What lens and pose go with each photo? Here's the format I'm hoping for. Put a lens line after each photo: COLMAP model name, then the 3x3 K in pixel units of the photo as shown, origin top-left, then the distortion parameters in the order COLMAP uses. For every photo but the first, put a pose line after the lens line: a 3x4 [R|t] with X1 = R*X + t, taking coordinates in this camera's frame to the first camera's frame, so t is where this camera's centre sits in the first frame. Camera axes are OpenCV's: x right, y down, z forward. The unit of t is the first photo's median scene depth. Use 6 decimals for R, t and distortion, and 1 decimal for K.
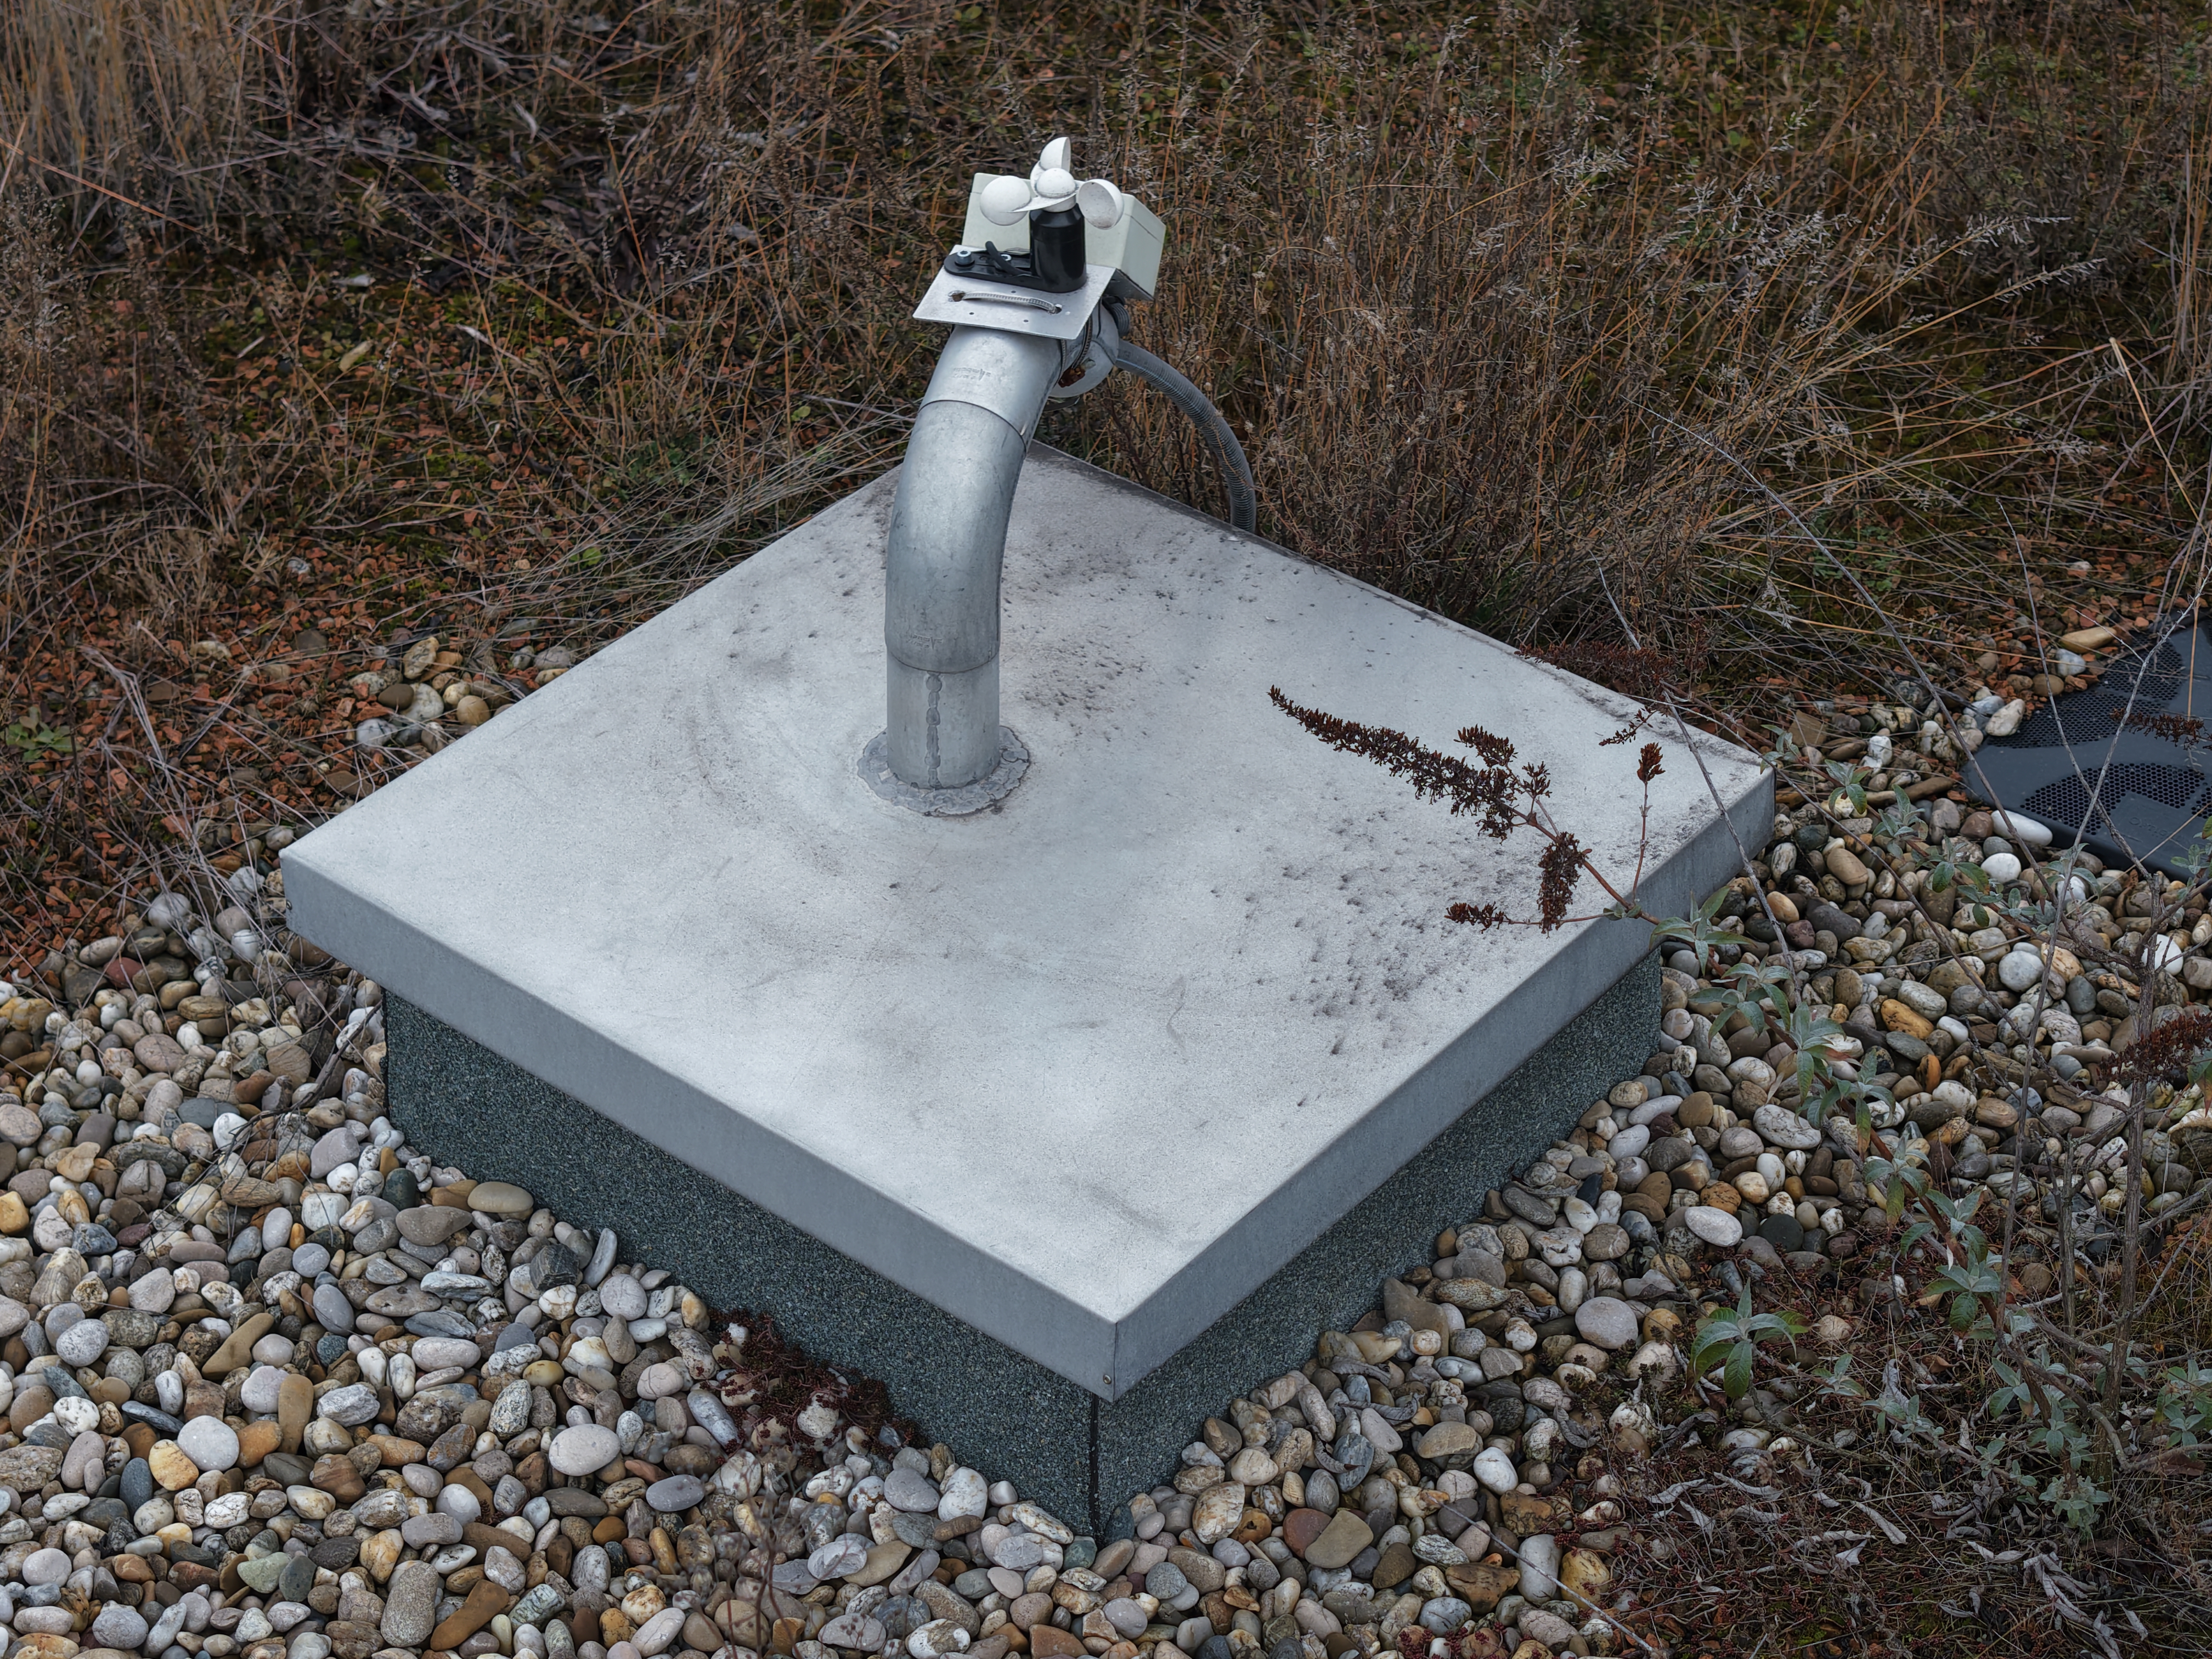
lens RADIAL K [[4719.2, 0, 1106.0], [0, 4719.2, 829.5], [0, 0, 1]] dist [-0.281574, 1.552723]
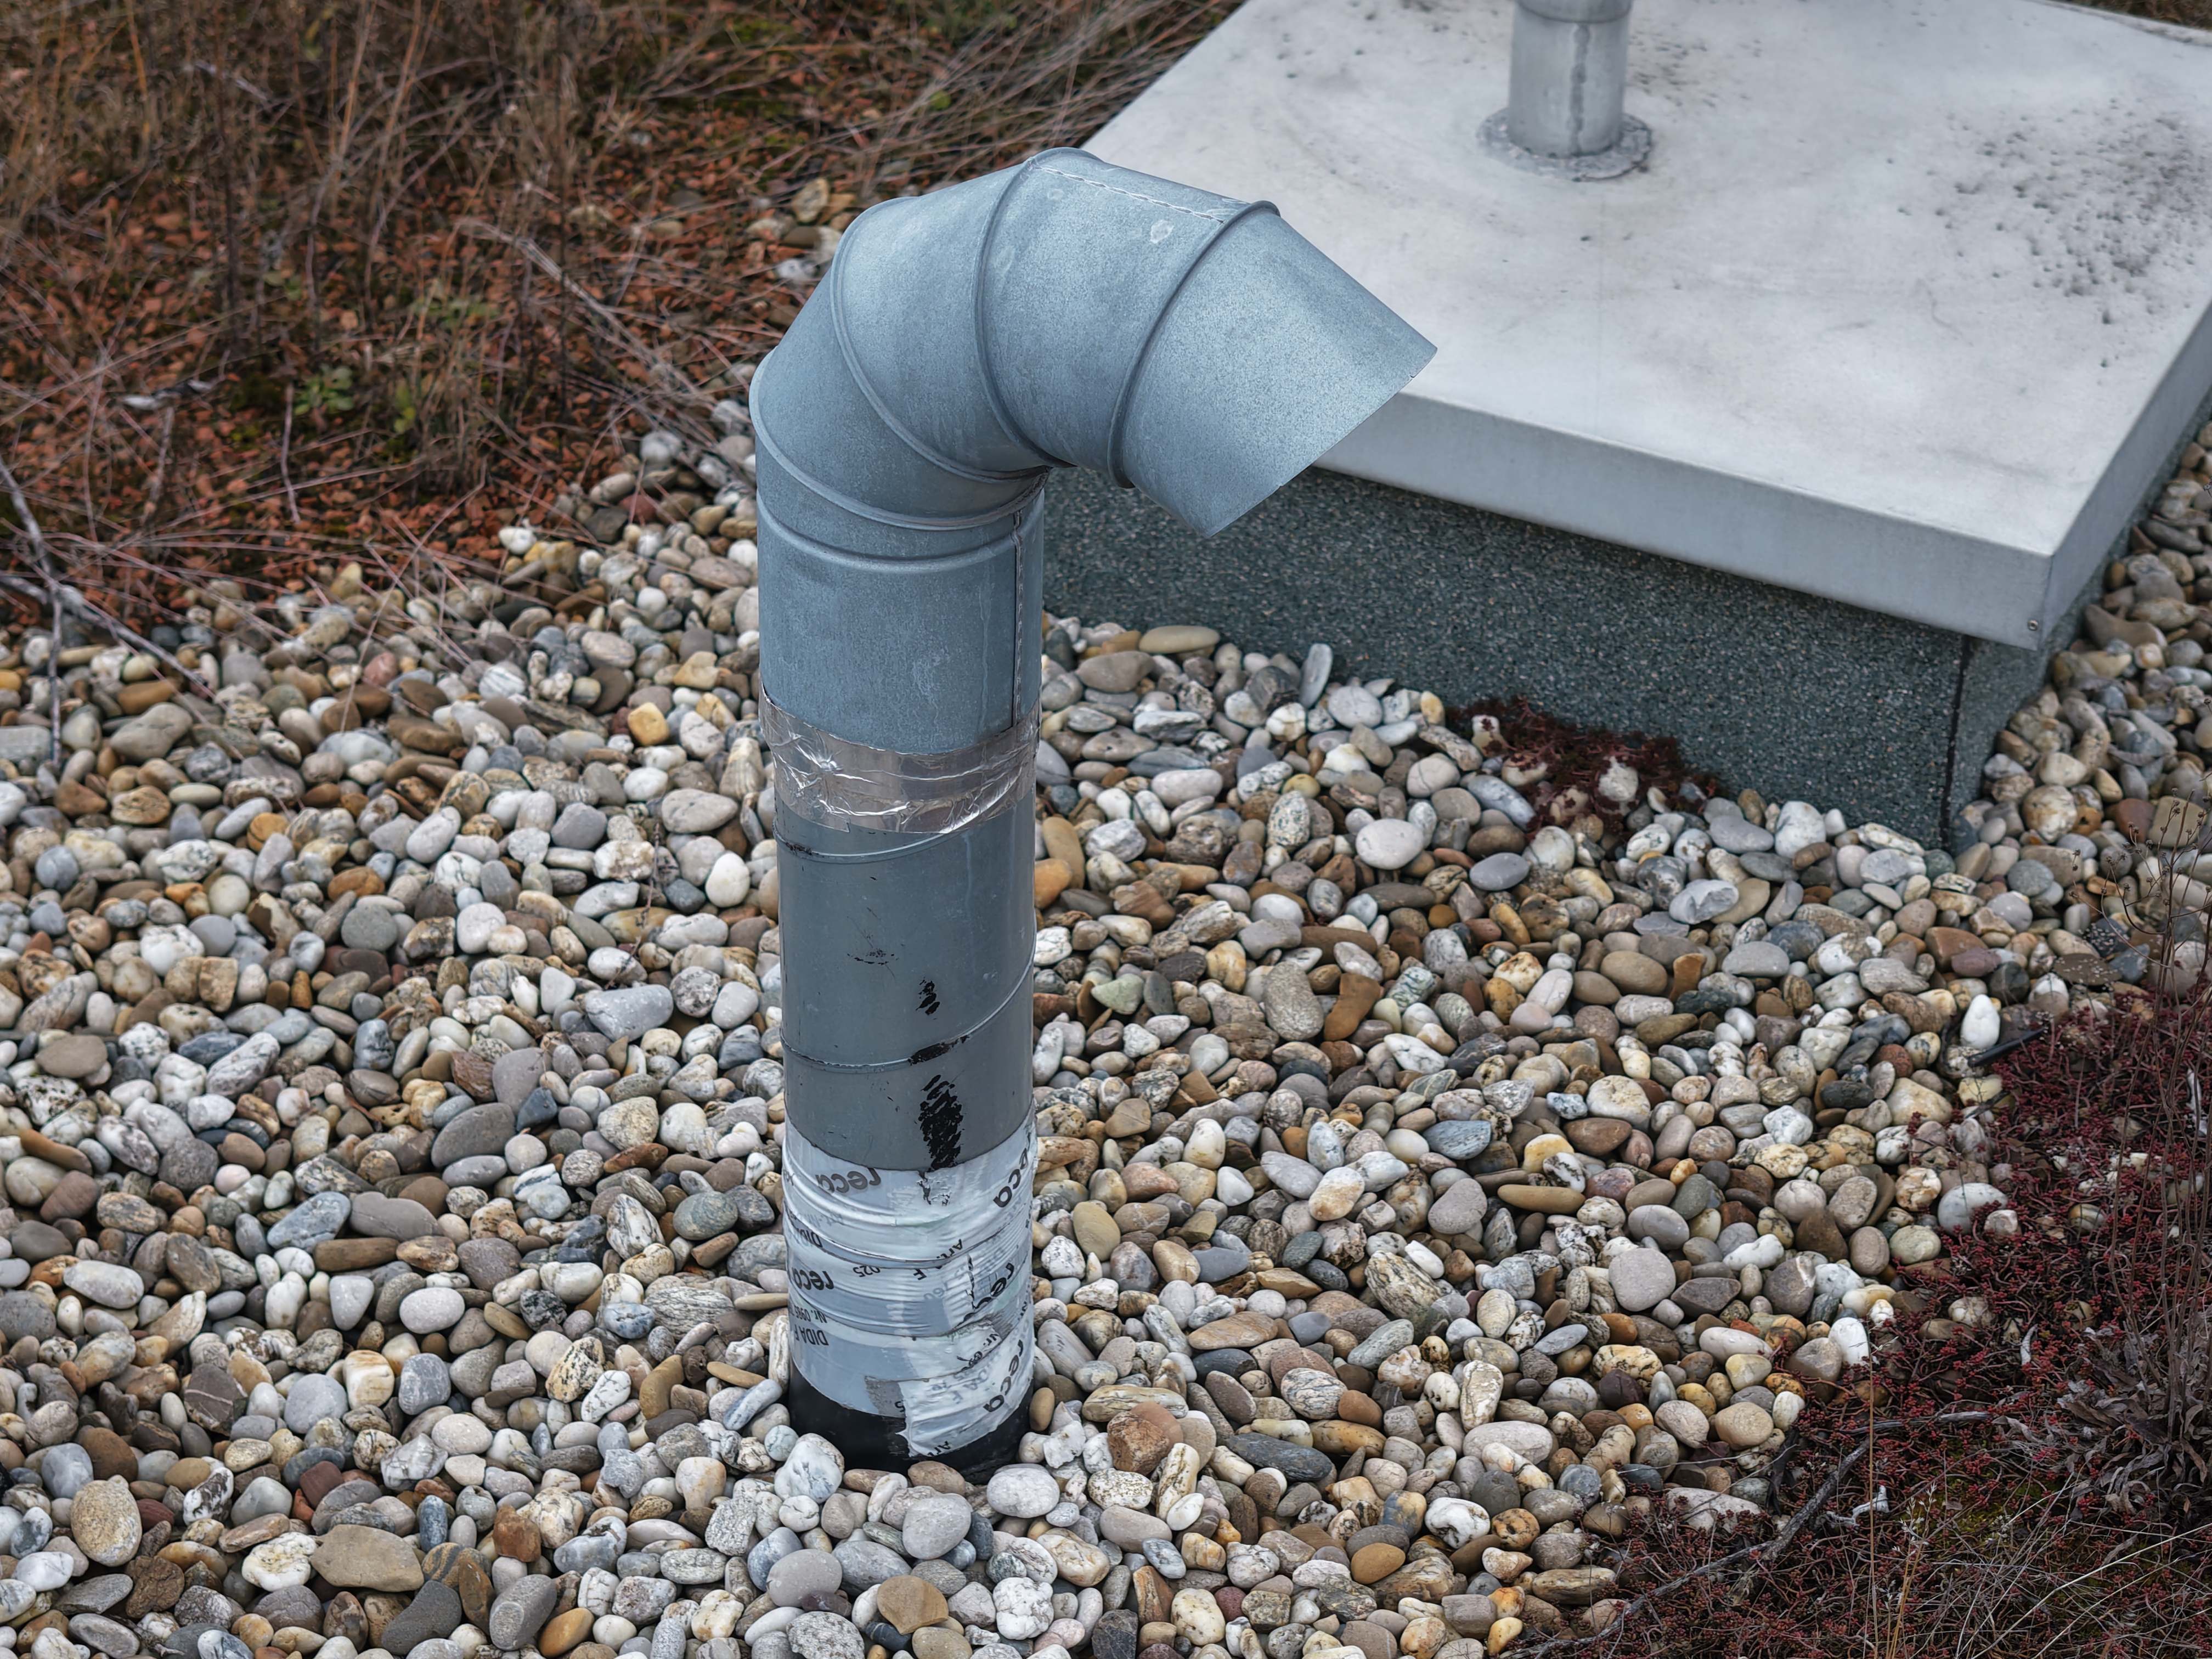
lens RADIAL K [[4719.2, 0, 1106.0], [0, 4719.2, 829.5], [0, 0, 1]] dist [-0.281574, 1.552723]
pose [[0.976055, -0.126363, 0.177058, -0.316401], [0.132016, 0.991036, -0.020473, 0.134452], [-0.172884, 0.043357, 0.983987, 0.081062]]
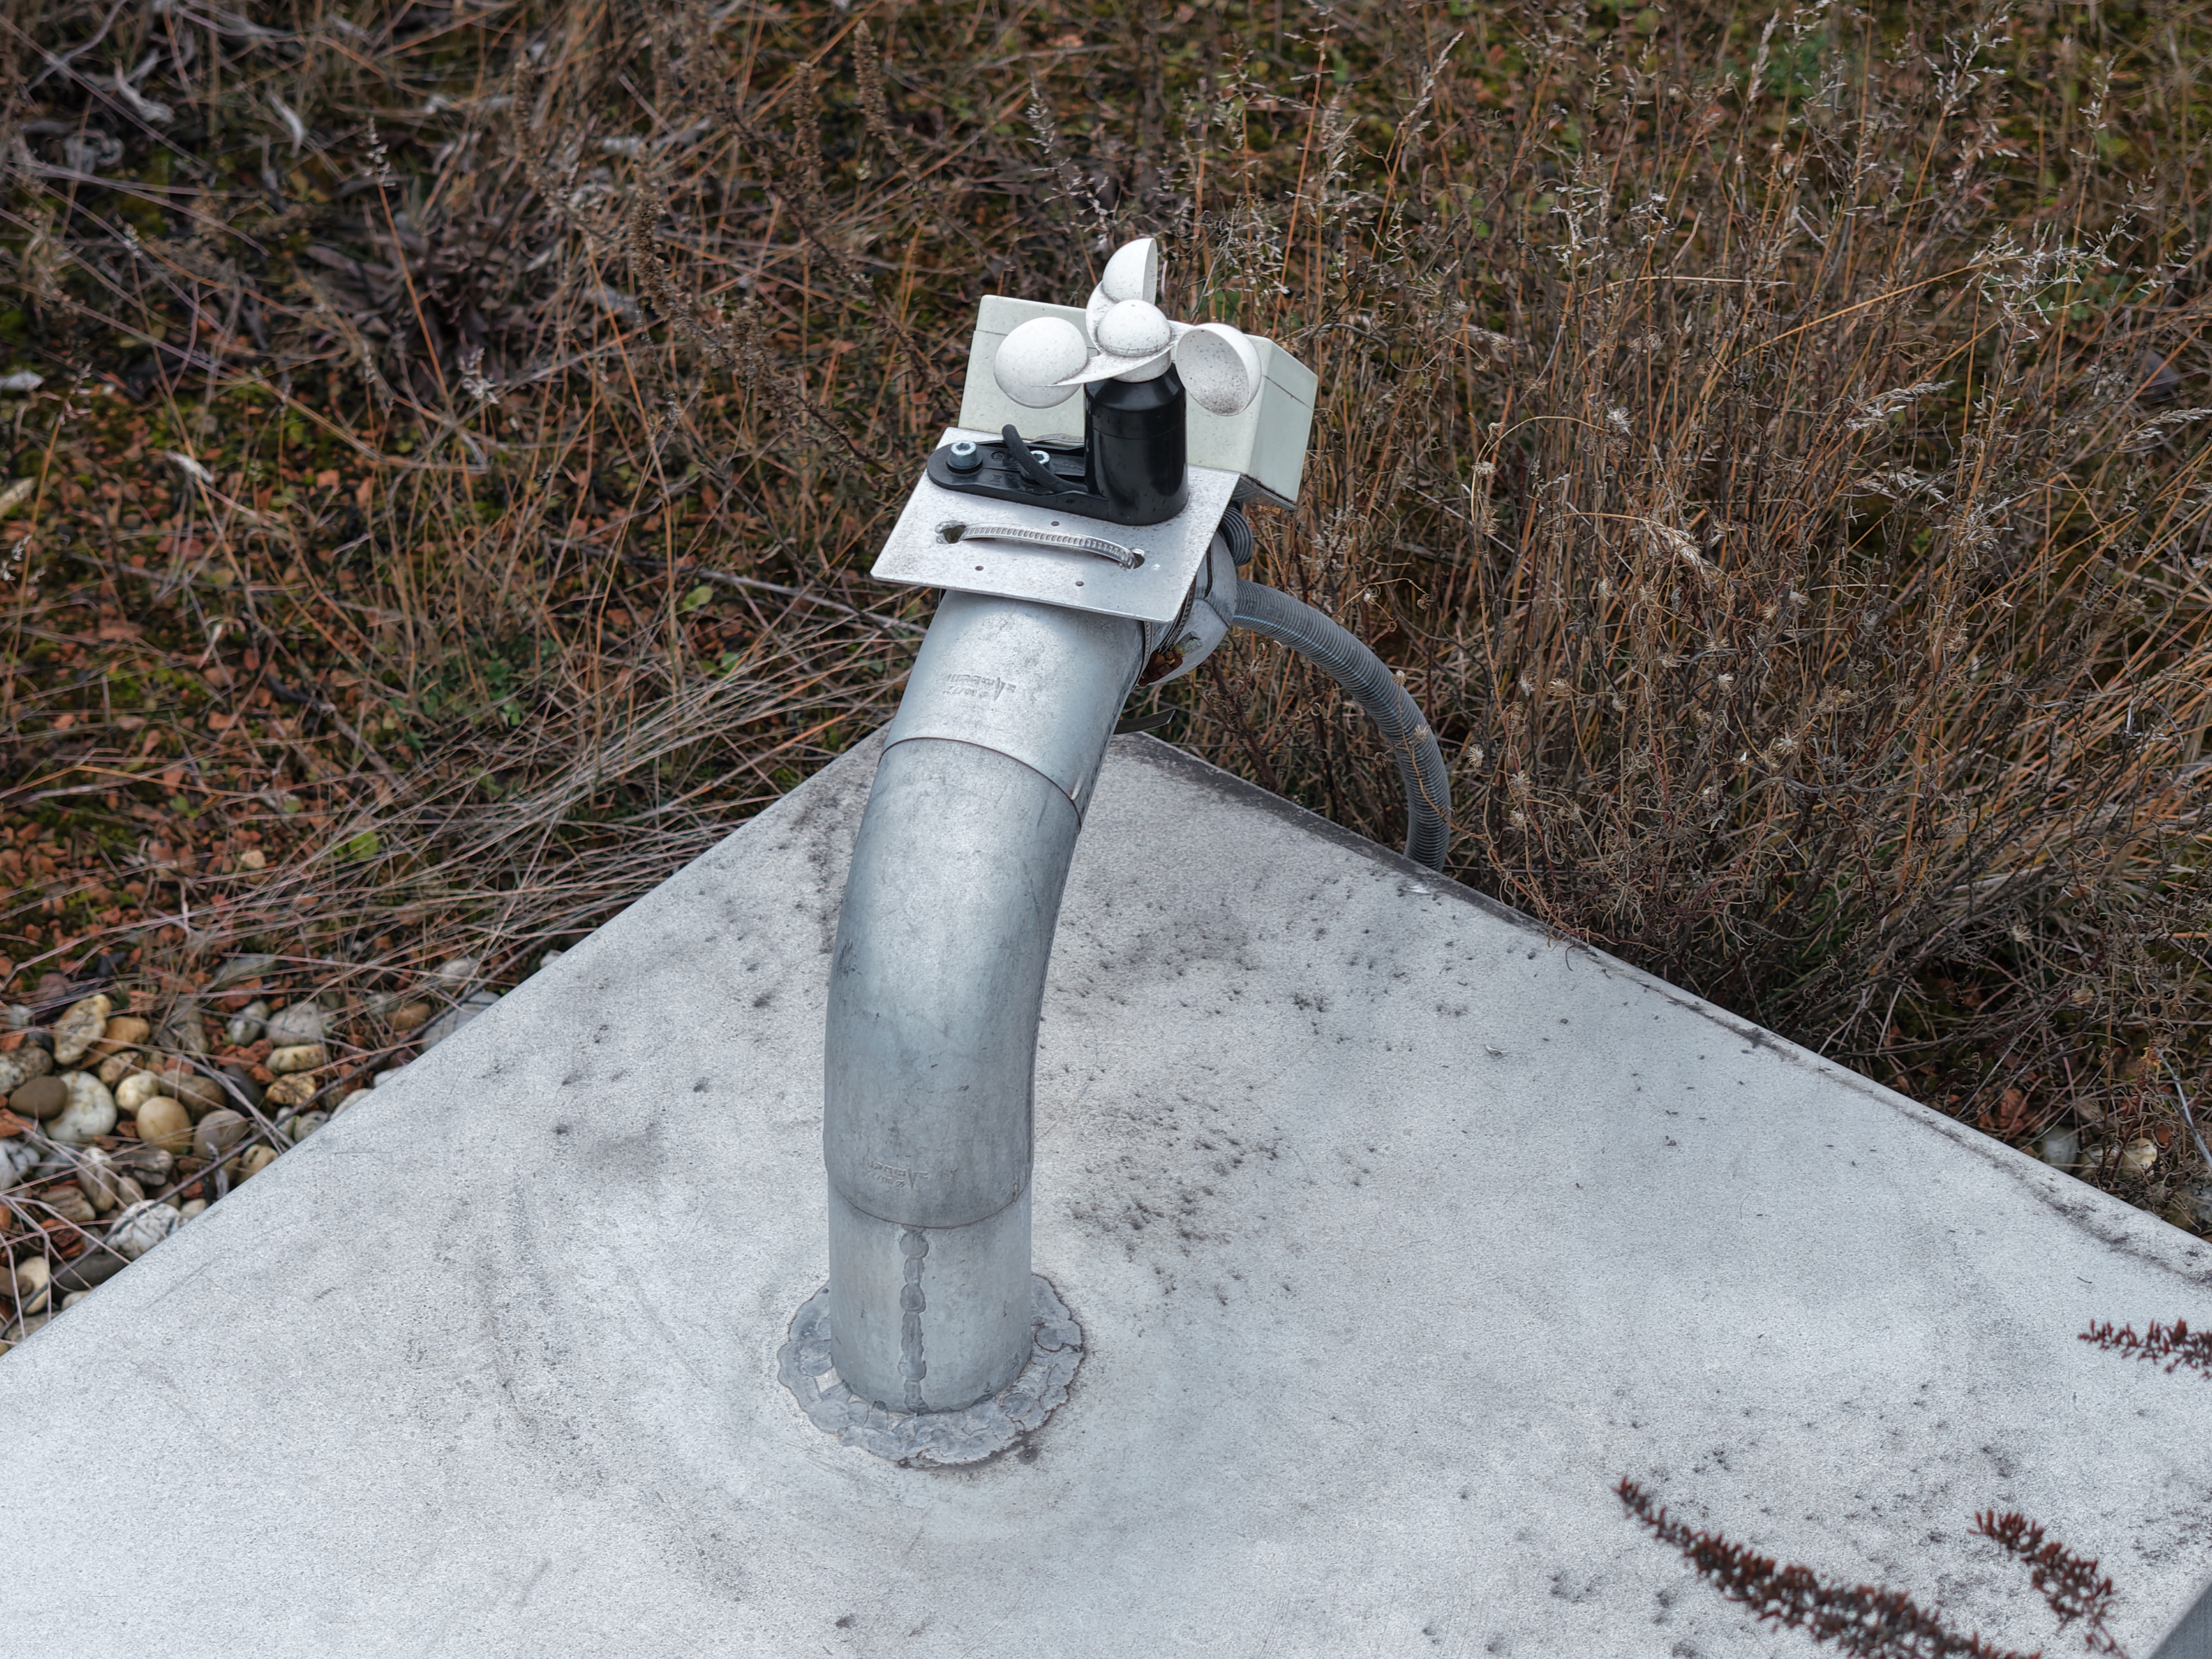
lens RADIAL K [[4719.2, 0, 1106.0], [0, 4719.2, 829.5], [0, 0, 1]] dist [-0.281574, 1.552723]
pose [[0.999967, -0.004505, 0.006698, -0.017334], [0.004304, 0.999546, 0.029825, -0.093929], [-0.006829, -0.029795, 0.999533, 0.447247]]
